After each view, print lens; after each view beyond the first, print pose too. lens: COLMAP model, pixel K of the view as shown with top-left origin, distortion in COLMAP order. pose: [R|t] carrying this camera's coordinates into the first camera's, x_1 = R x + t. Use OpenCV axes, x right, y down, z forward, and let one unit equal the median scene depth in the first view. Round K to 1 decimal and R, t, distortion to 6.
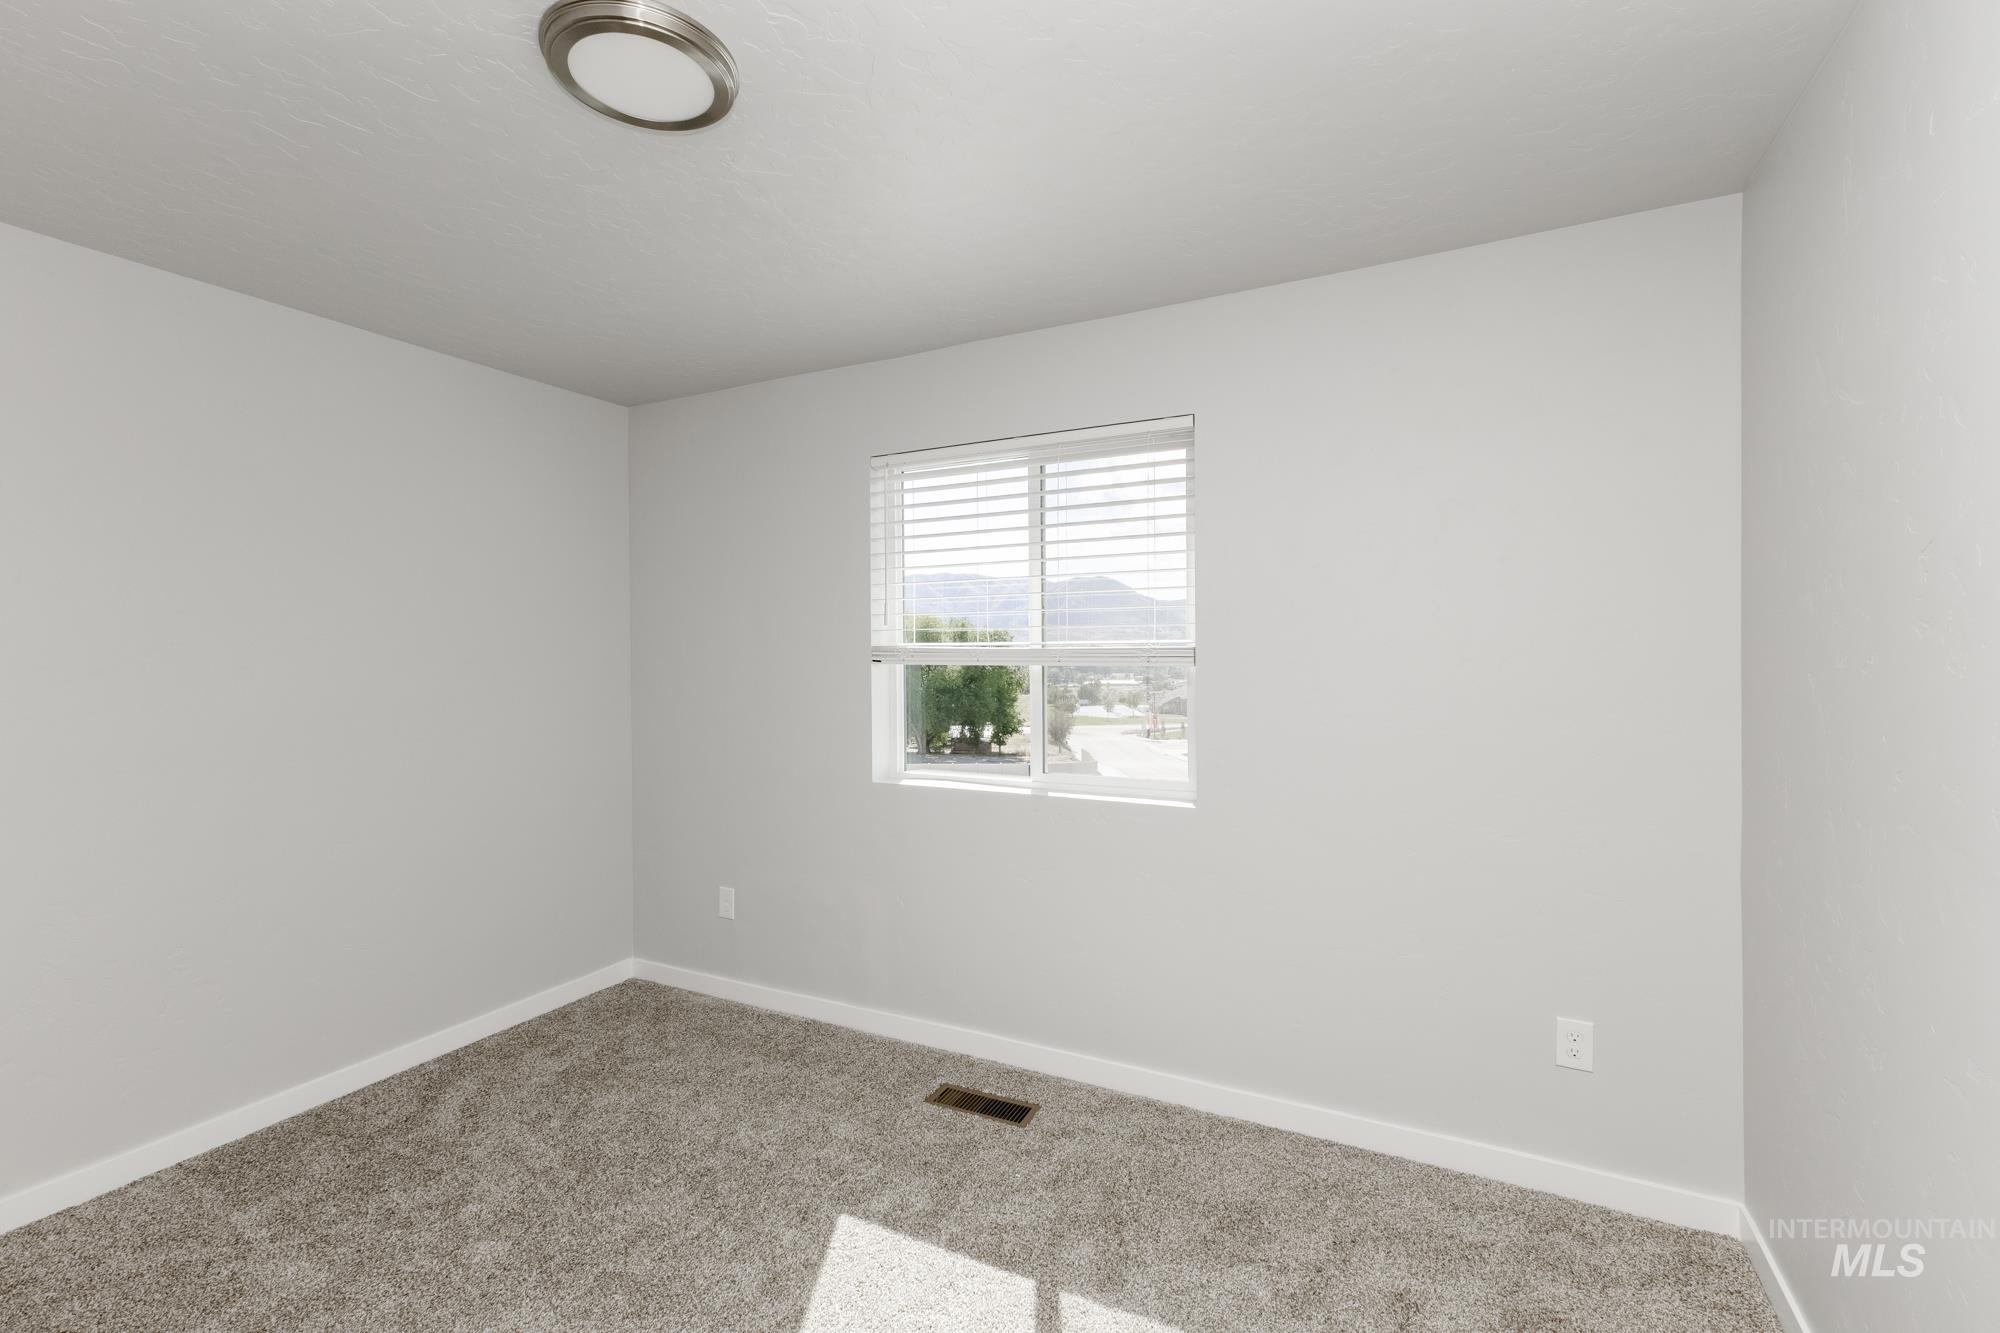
lens RADIAL K [[905.0, 0, 1008.4], [0, 905.0, 664.9], [0, 0, 1]] dist [0.001894, 0.000550]
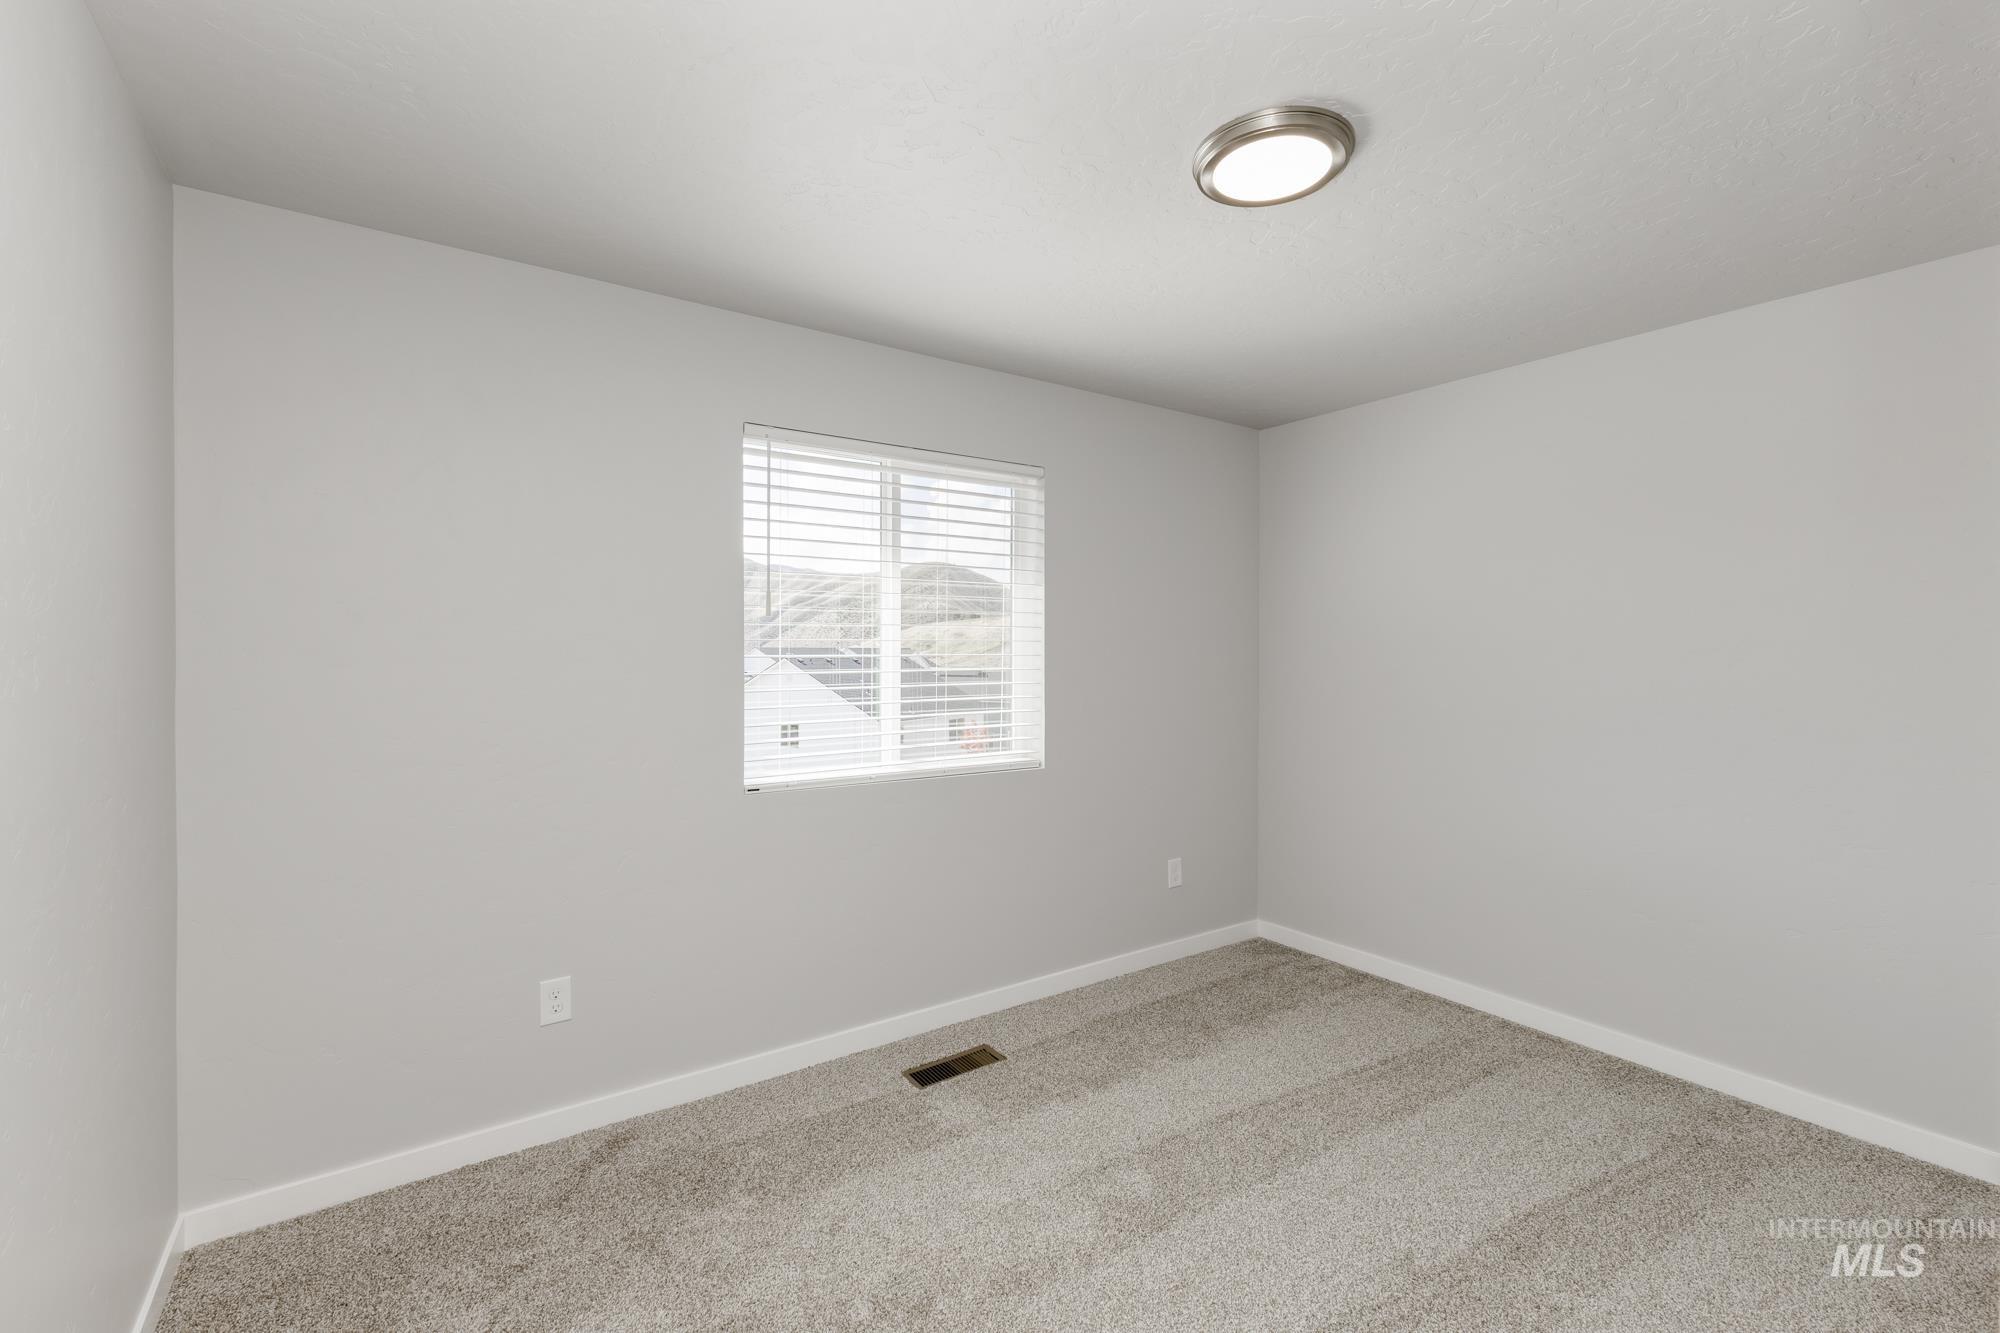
lens RADIAL K [[863.4, 0, 991.7], [0, 863.4, 665.3], [0, 0, 1]] dist [0.001108, 0.000047]
pose [[0.480282, -0.014207, 0.876999, -0.790798], [0.008631, 0.999897, 0.011471, -0.004462], [-0.877072, 0.002060, 0.480355, 0.404389]]
